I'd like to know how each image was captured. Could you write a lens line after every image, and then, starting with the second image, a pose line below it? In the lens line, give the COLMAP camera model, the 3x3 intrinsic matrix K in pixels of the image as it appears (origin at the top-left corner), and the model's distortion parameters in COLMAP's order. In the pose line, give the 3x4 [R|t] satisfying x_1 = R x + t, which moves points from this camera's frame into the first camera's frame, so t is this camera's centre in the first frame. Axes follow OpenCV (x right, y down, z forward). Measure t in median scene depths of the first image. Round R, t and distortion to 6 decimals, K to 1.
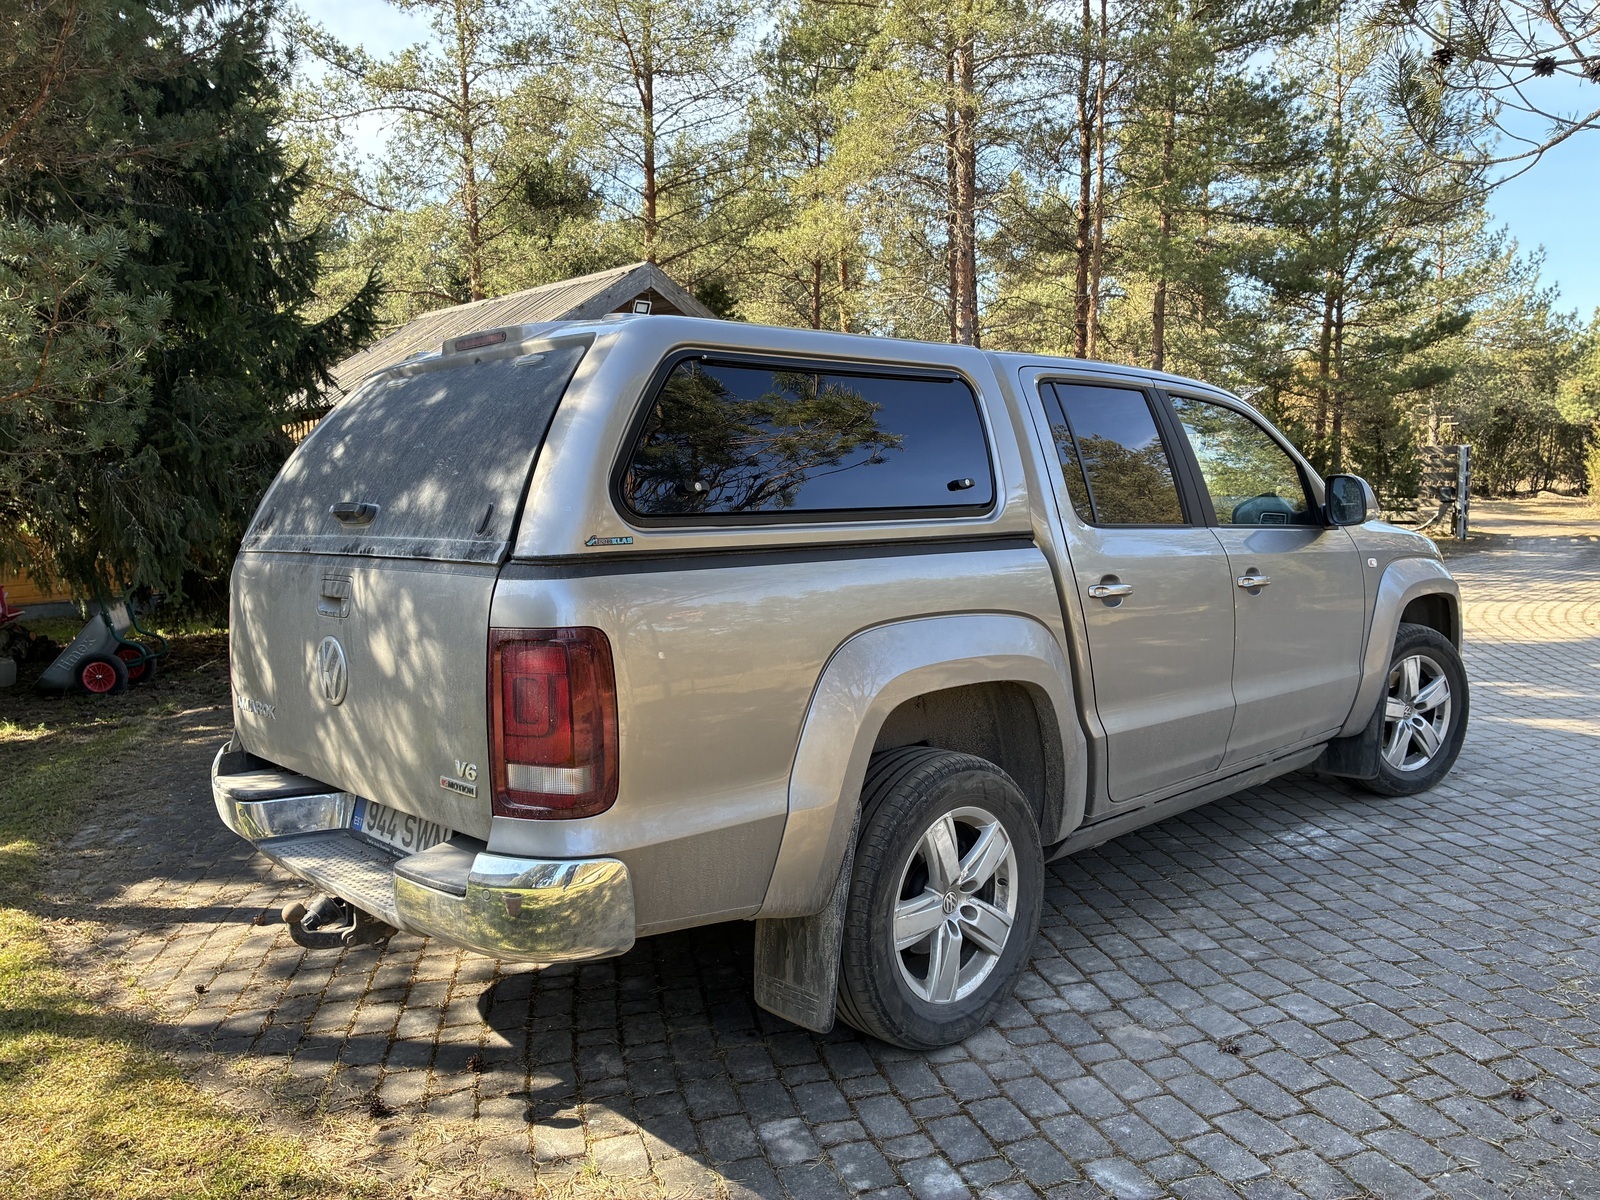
lens RADIAL K [[1210.0, 0, 795.6], [0, 1210.0, 599.3], [0, 0, 1]] dist [0.021102, -0.029439]
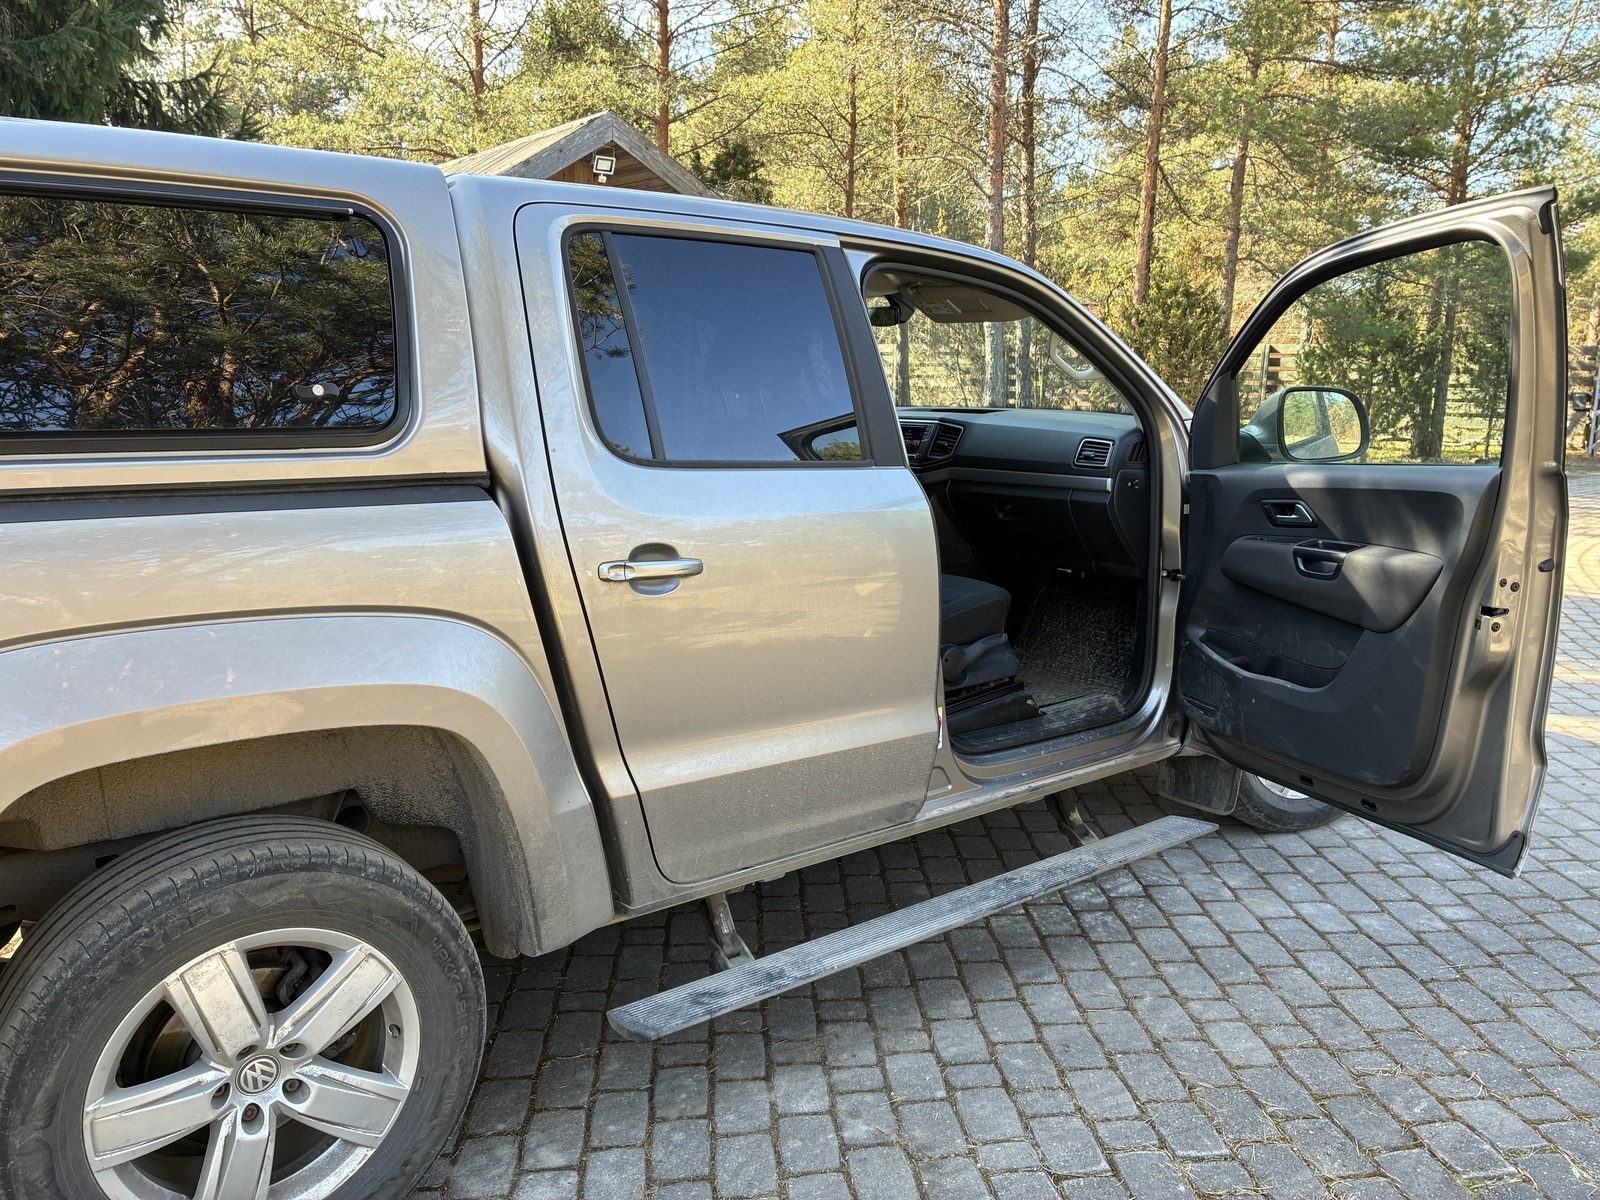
lens RADIAL K [[1210.0, 0, 800.8], [0, 1210.0, 598.7], [0, 0, 1]] dist [0.021102, -0.029439]
pose [[0.994511, 0.044716, -0.094591, 0.363277], [-0.035609, 0.994757, 0.095862, -0.050528], [0.098382, -0.091968, 0.990890, 0.347182]]
